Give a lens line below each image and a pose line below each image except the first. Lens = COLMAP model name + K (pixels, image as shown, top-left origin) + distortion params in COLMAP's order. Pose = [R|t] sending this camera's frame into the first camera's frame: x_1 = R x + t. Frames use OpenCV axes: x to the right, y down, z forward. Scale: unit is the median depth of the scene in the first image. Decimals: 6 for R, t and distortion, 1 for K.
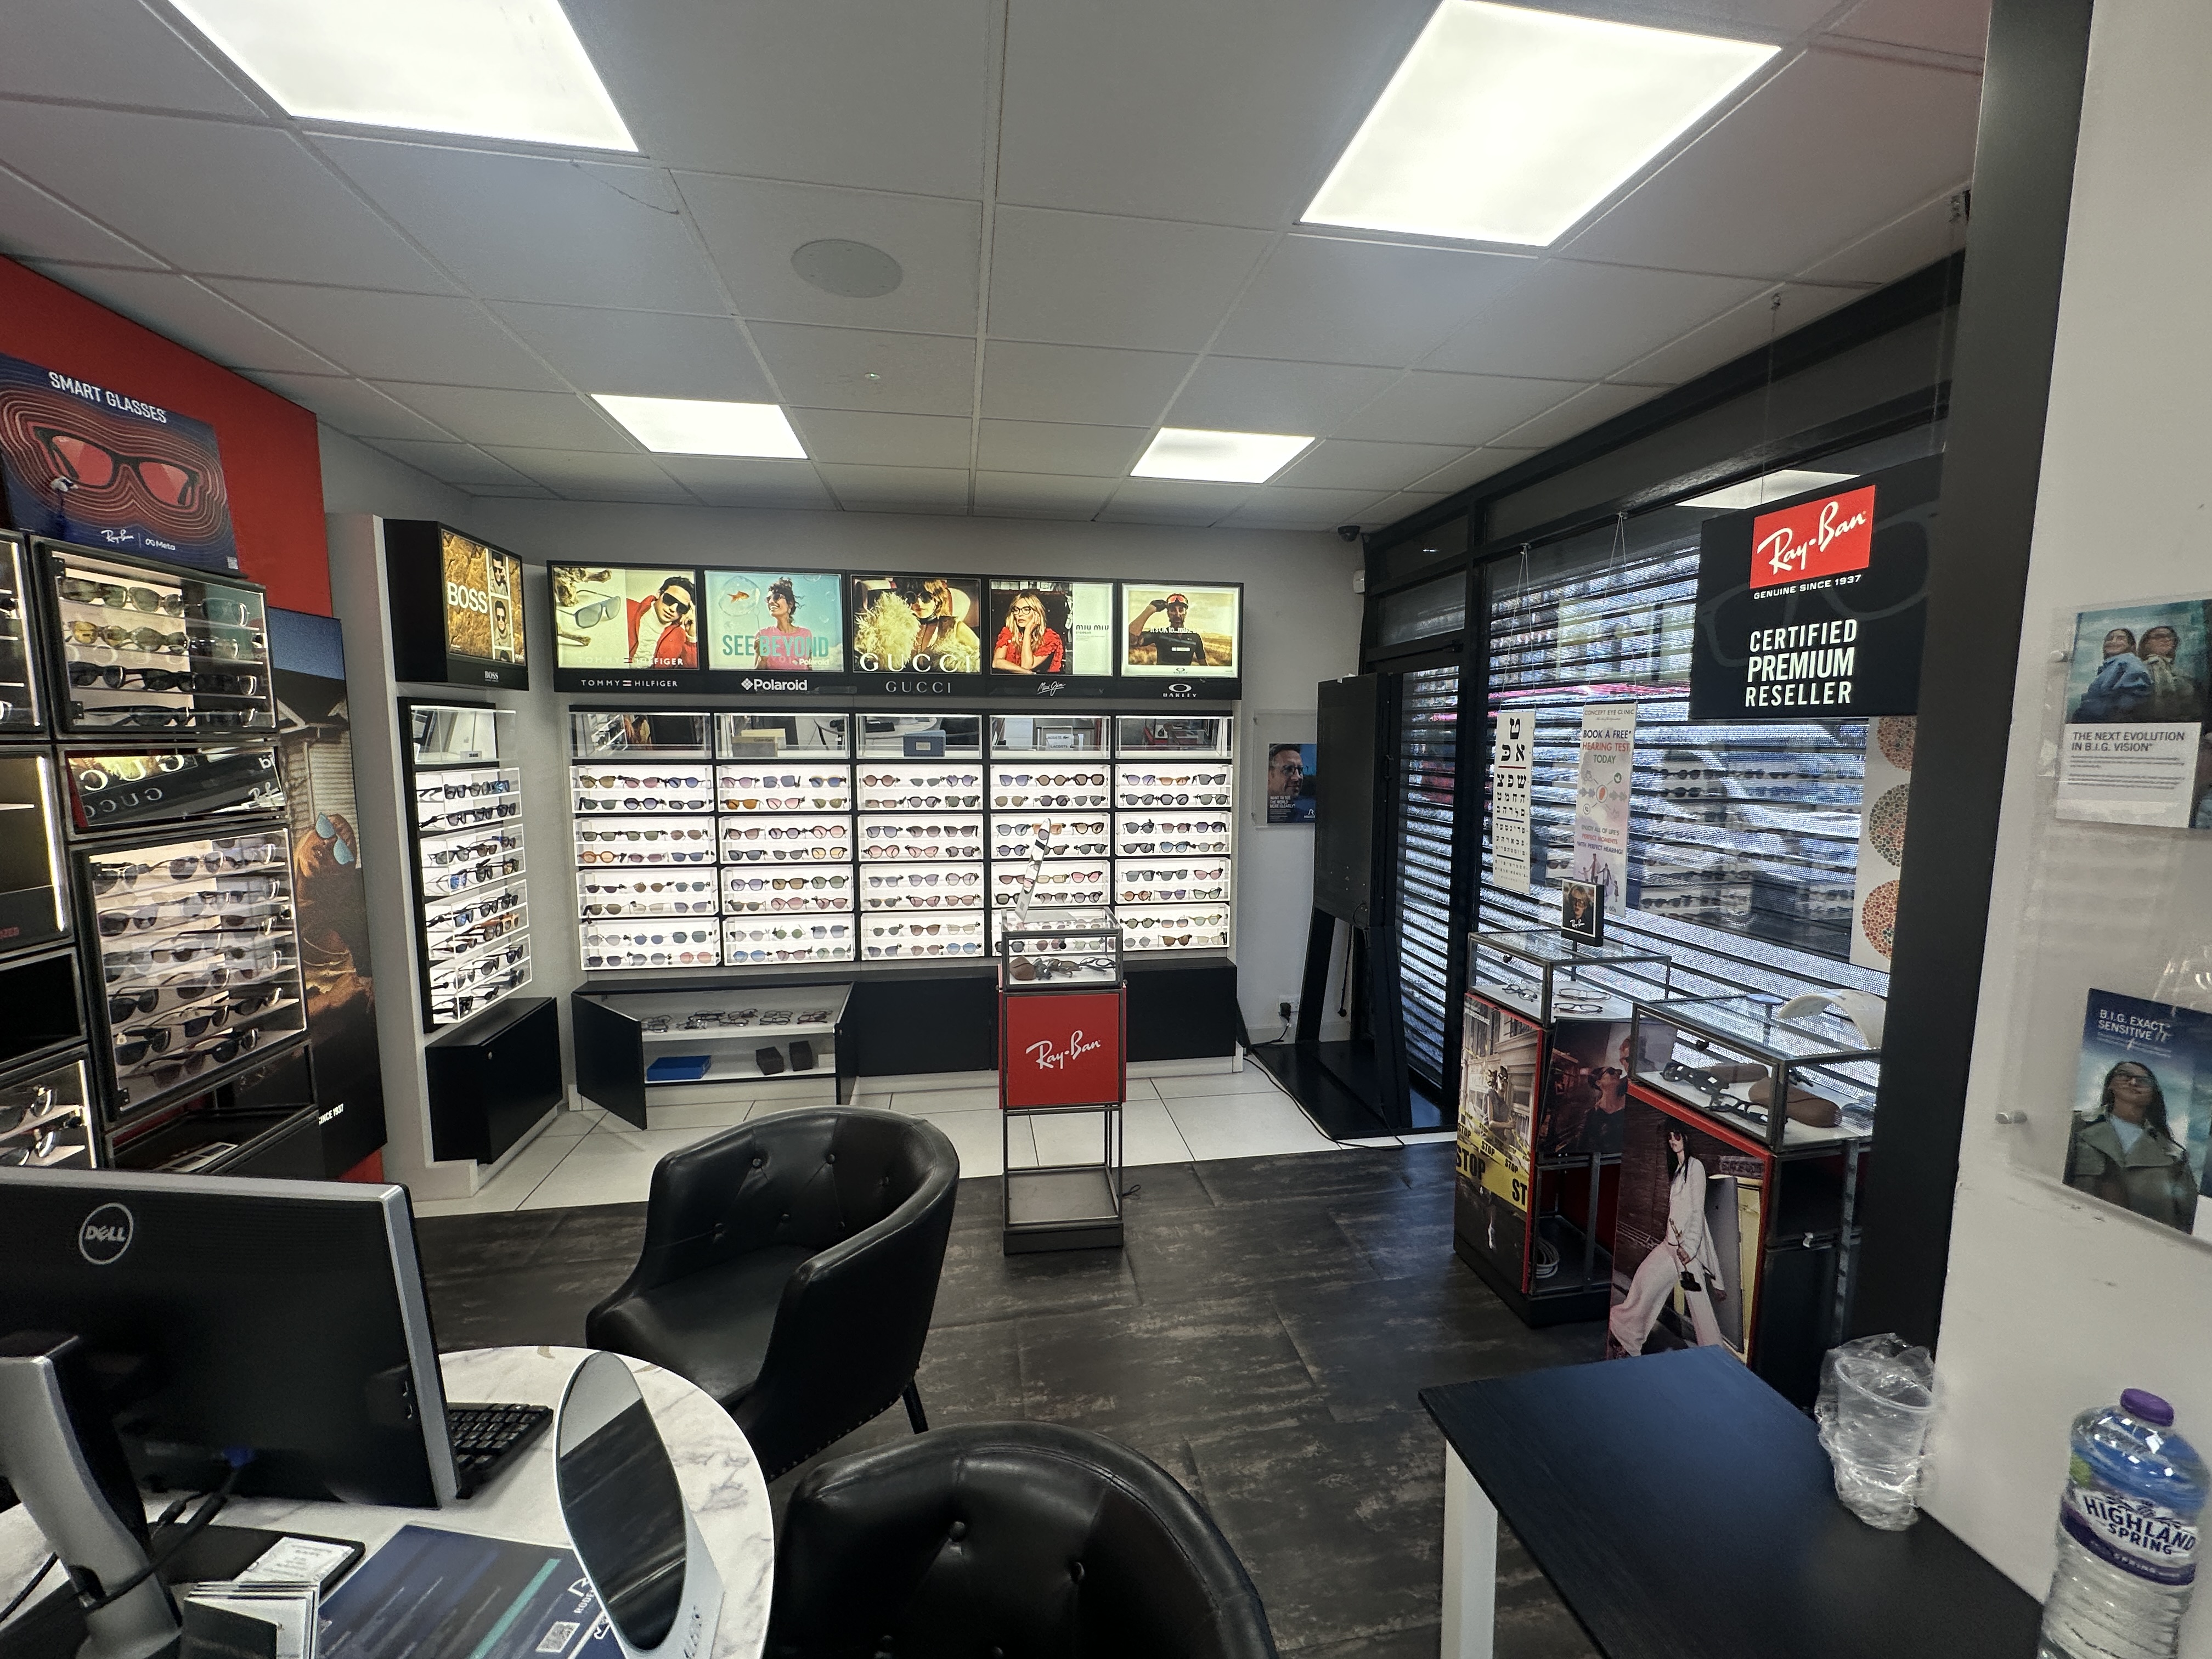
lens RADIAL K [[885.7, 0, 1106.7], [0, 885.7, 830.8], [0, 0, 1]] dist [-0.006067, 0.001310]
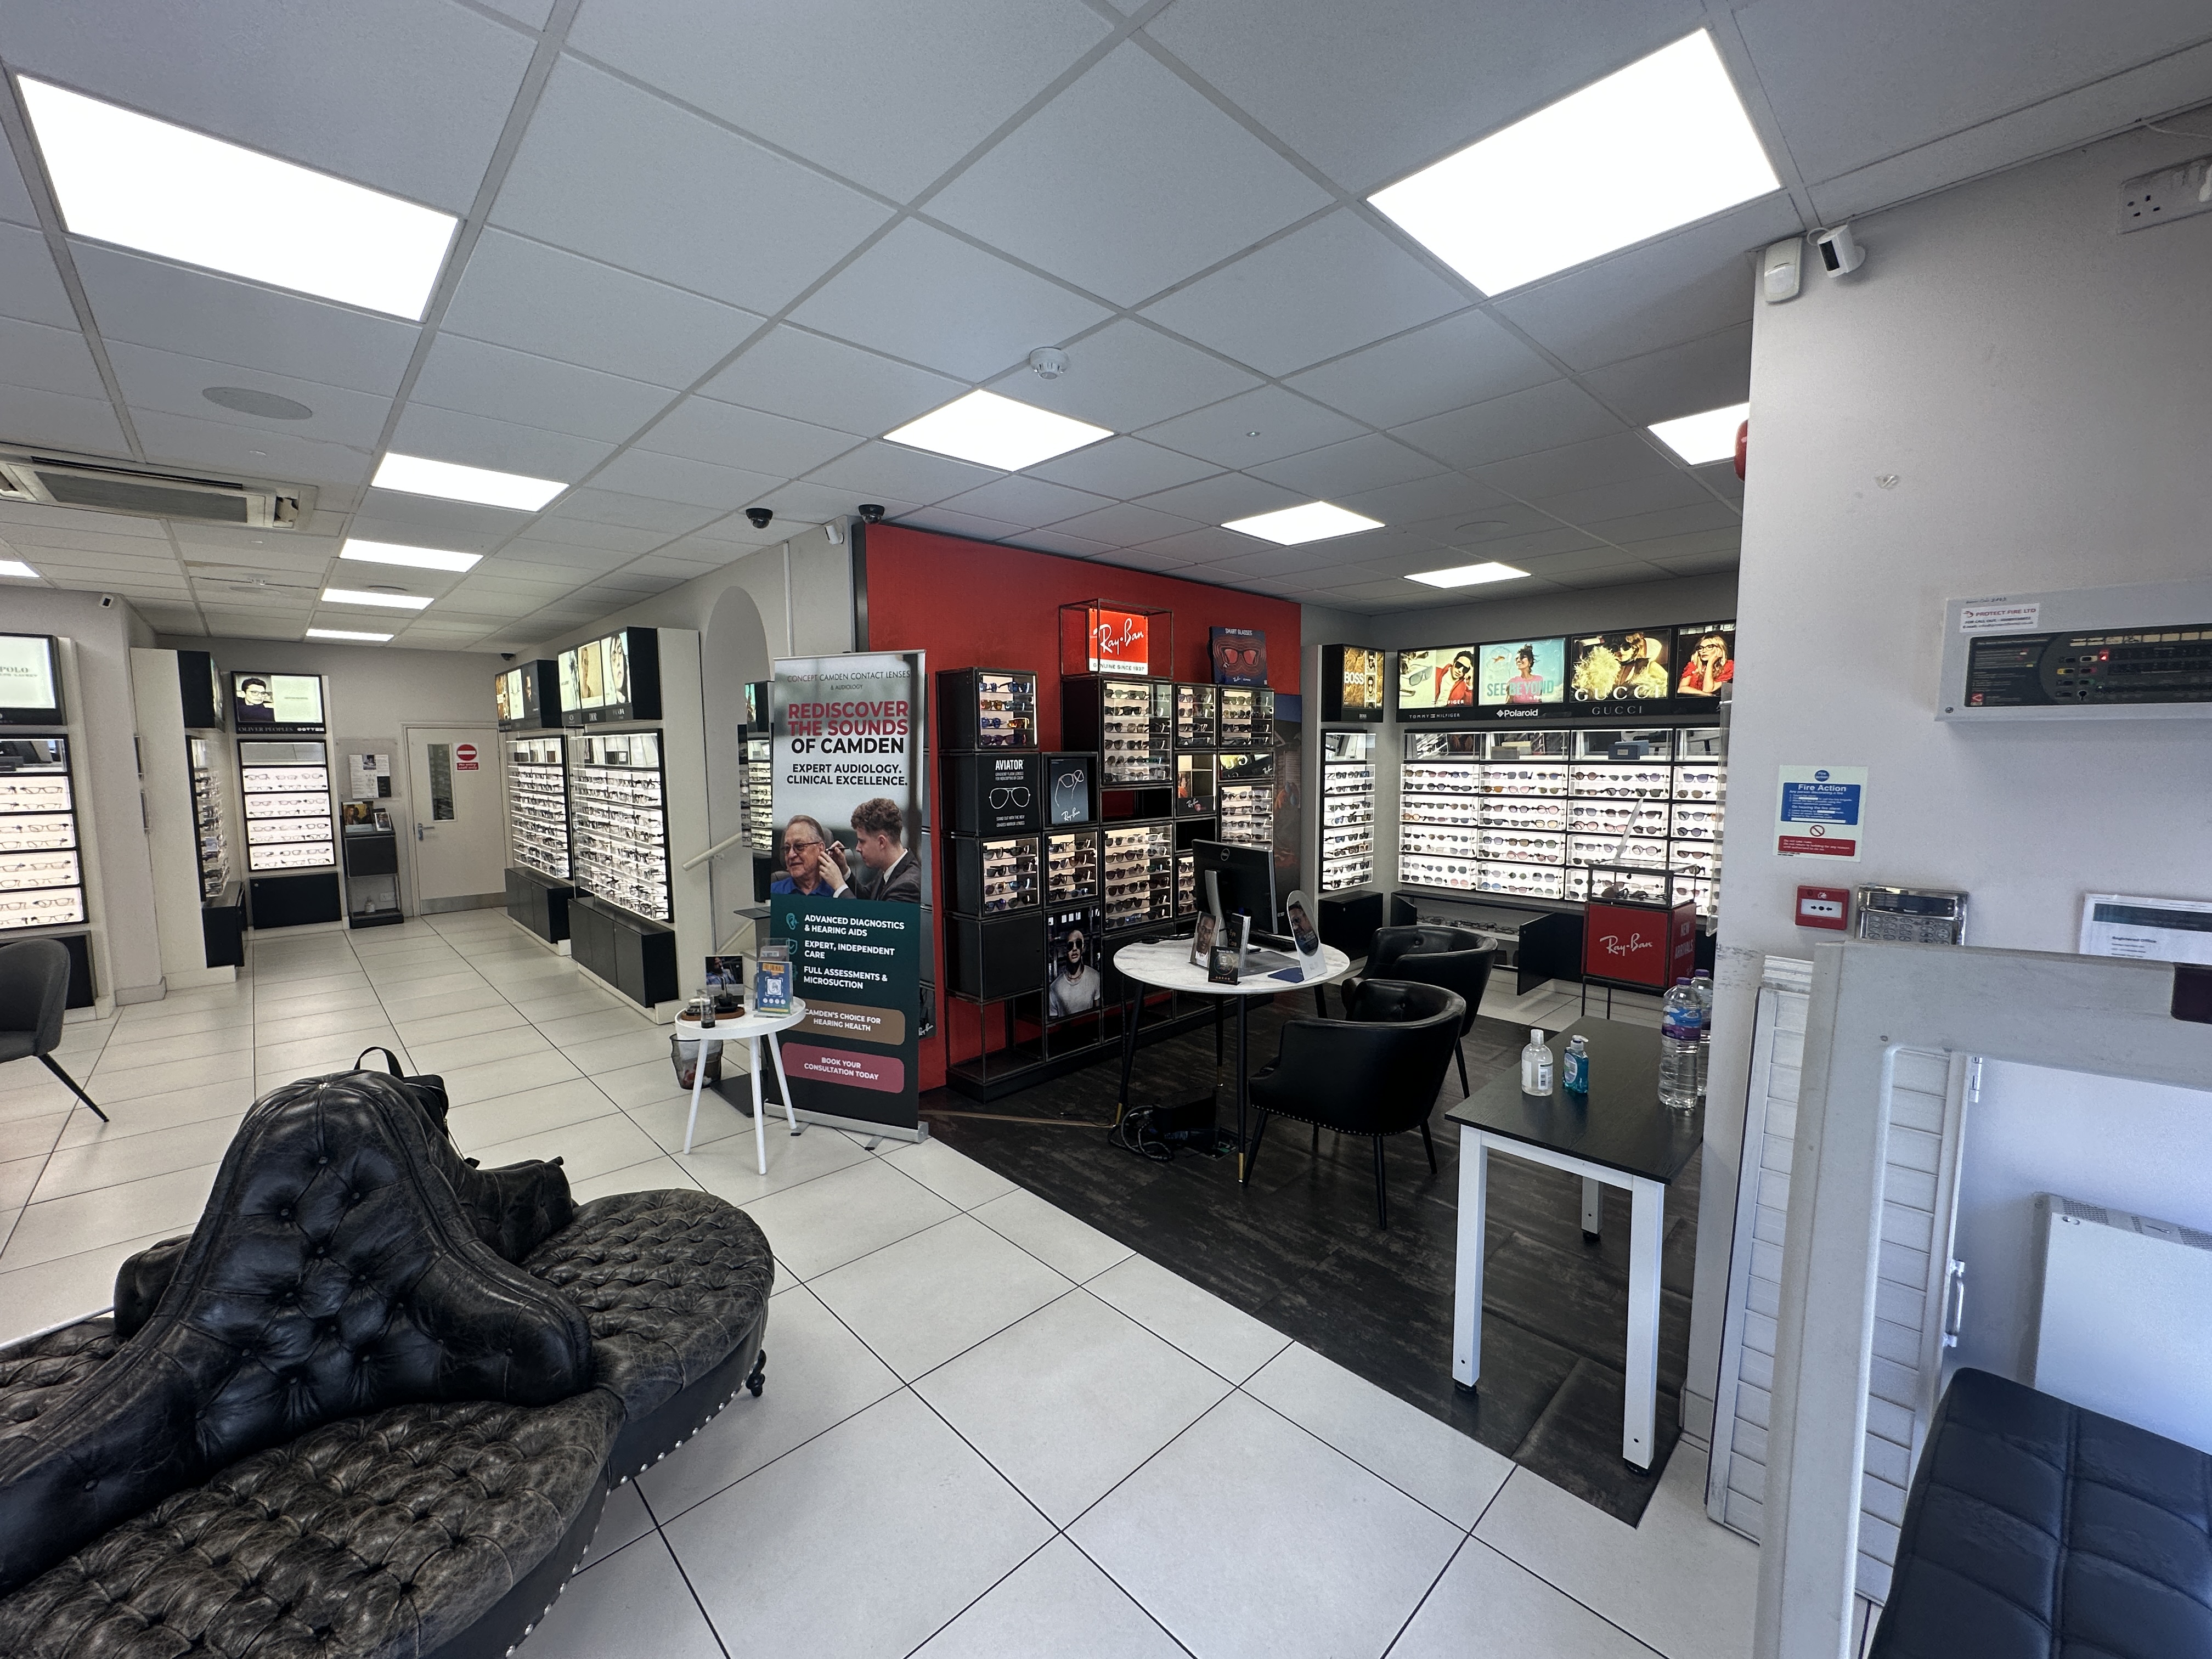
lens RADIAL K [[885.7, 0, 1106.7], [0, 885.7, 830.8], [0, 0, 1]] dist [-0.006067, 0.001310]
pose [[0.567883, 0.067783, -0.820313, 0.505024], [-0.077983, 0.996551, 0.028360, 0.054003], [0.819407, 0.047865, 0.571211, -0.473054]]
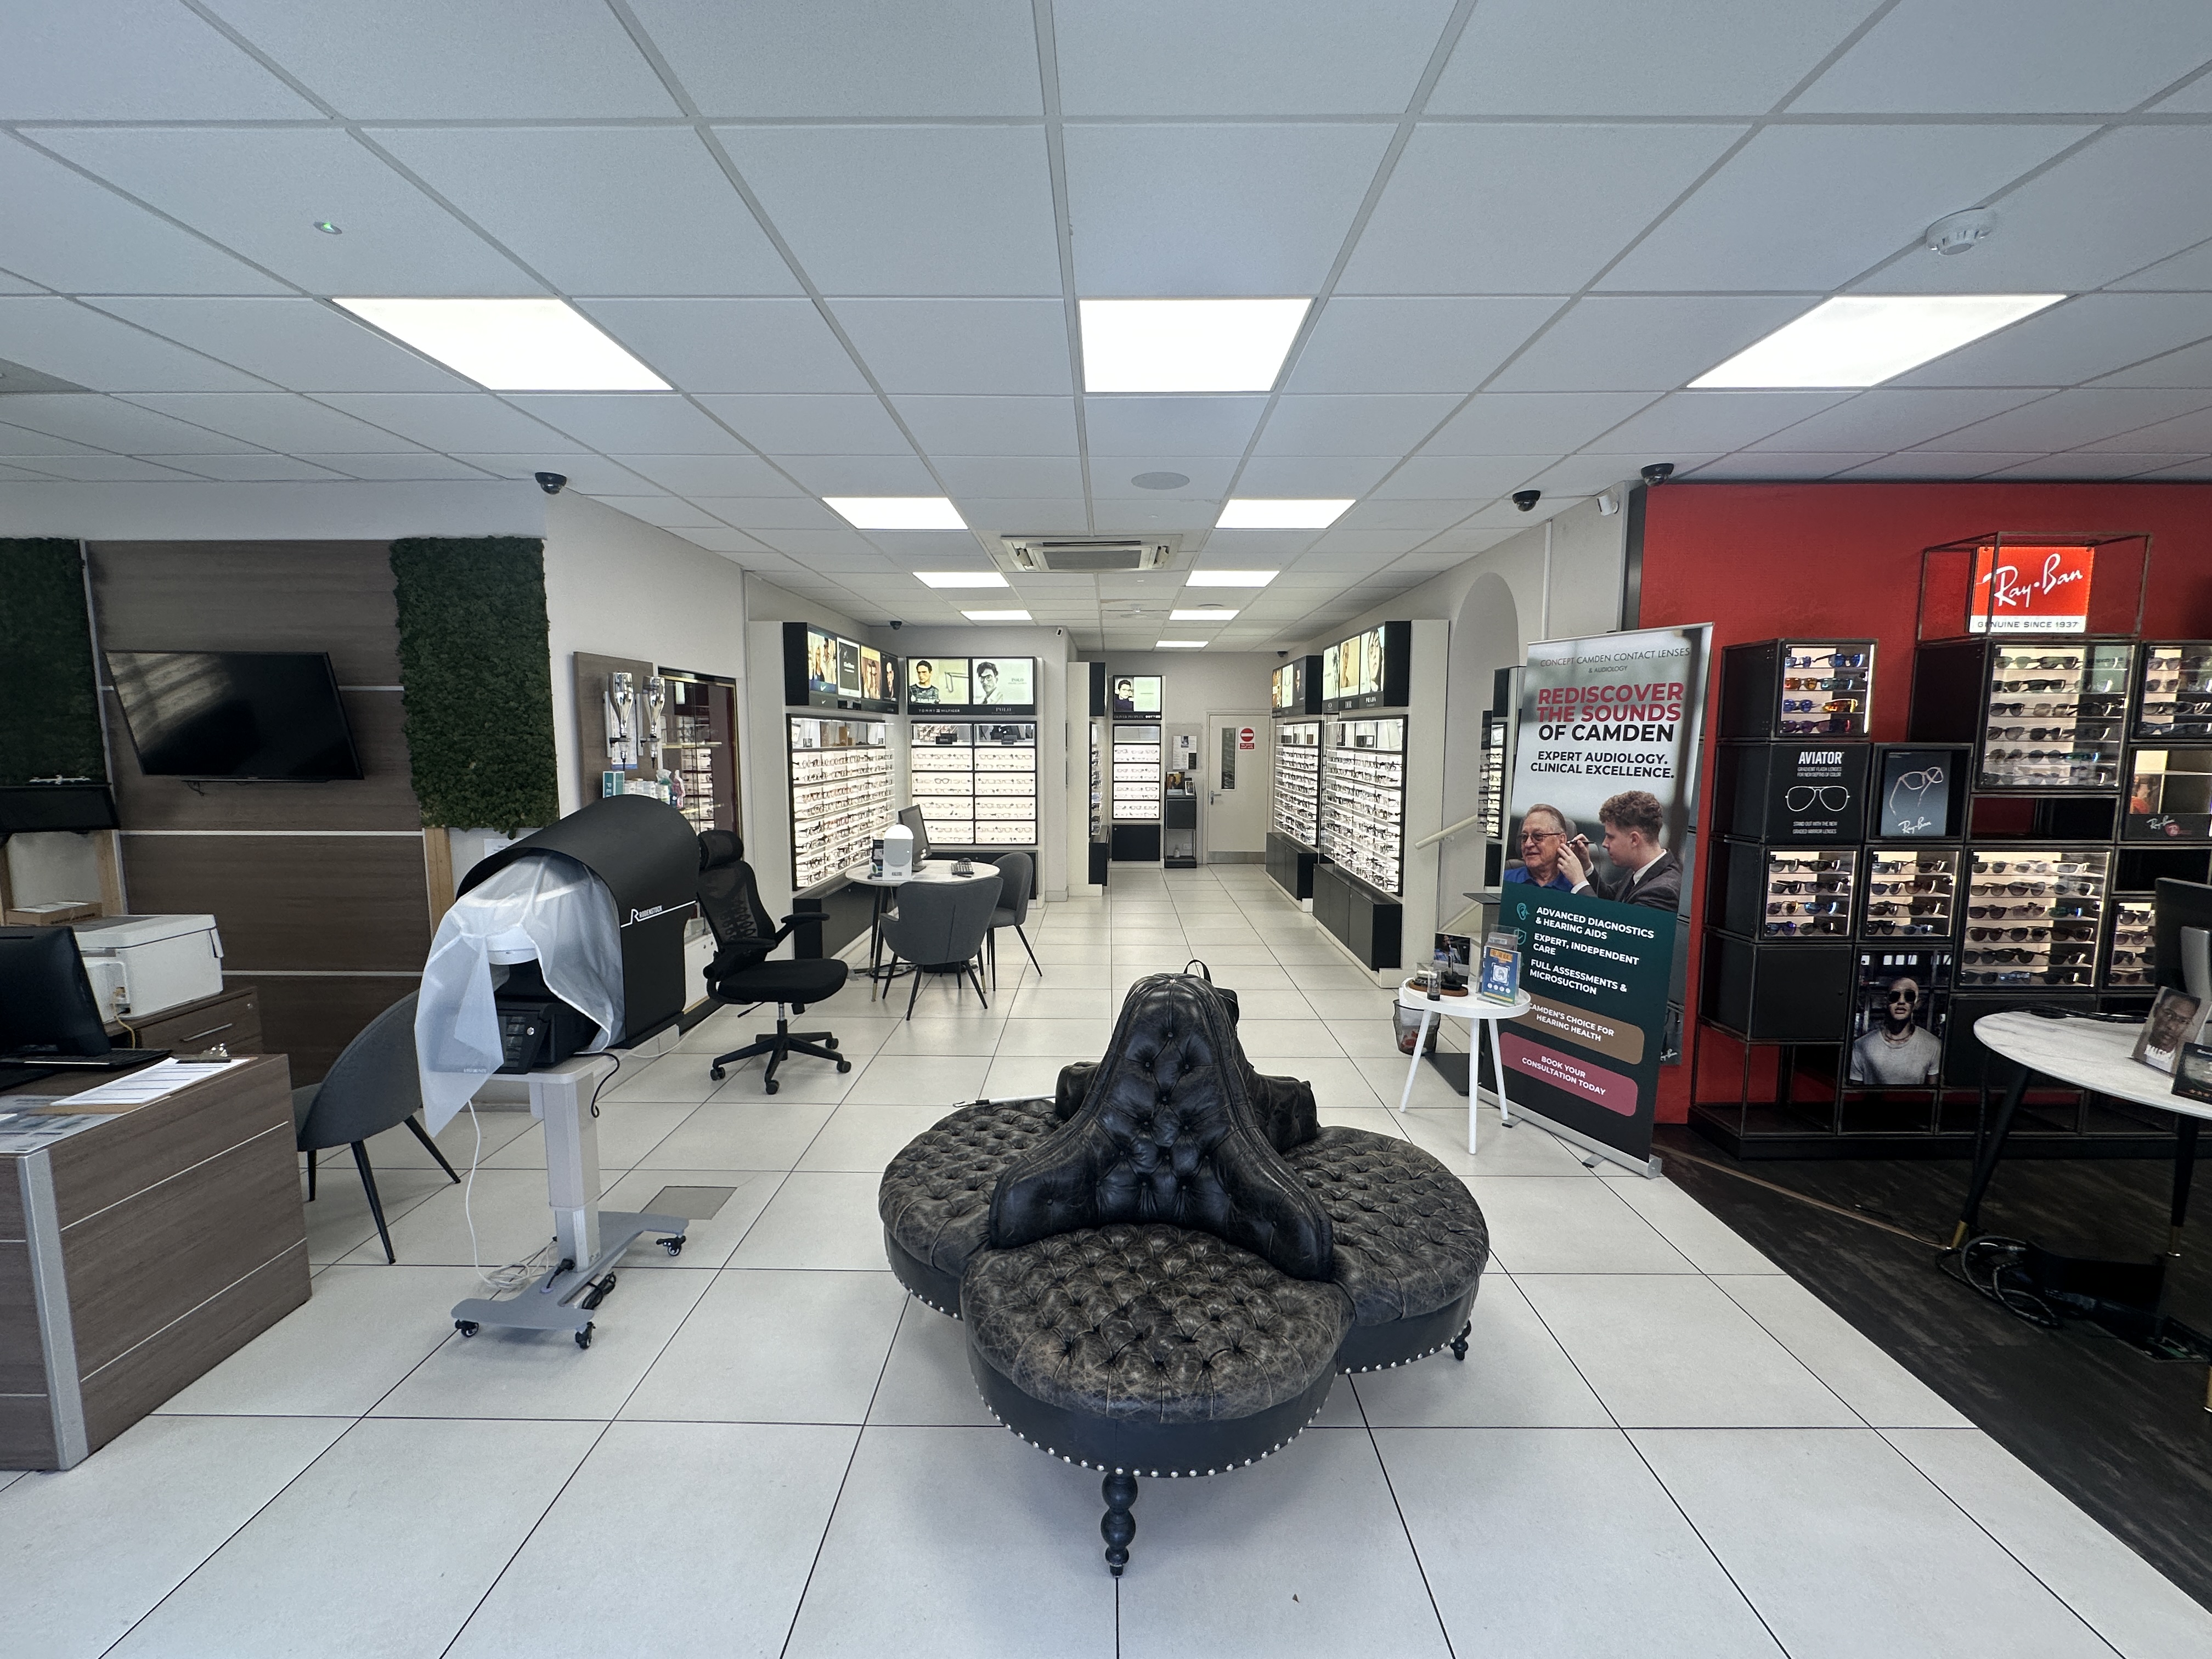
lens RADIAL K [[885.7, 0, 1106.7], [0, 885.7, 830.8], [0, 0, 1]] dist [-0.006067, 0.001310]
pose [[-0.168180, 0.101887, -0.980477, 0.519849], [-0.107183, 0.986857, 0.120935, 0.054557], [0.979912, 0.125429, -0.155049, -0.500132]]
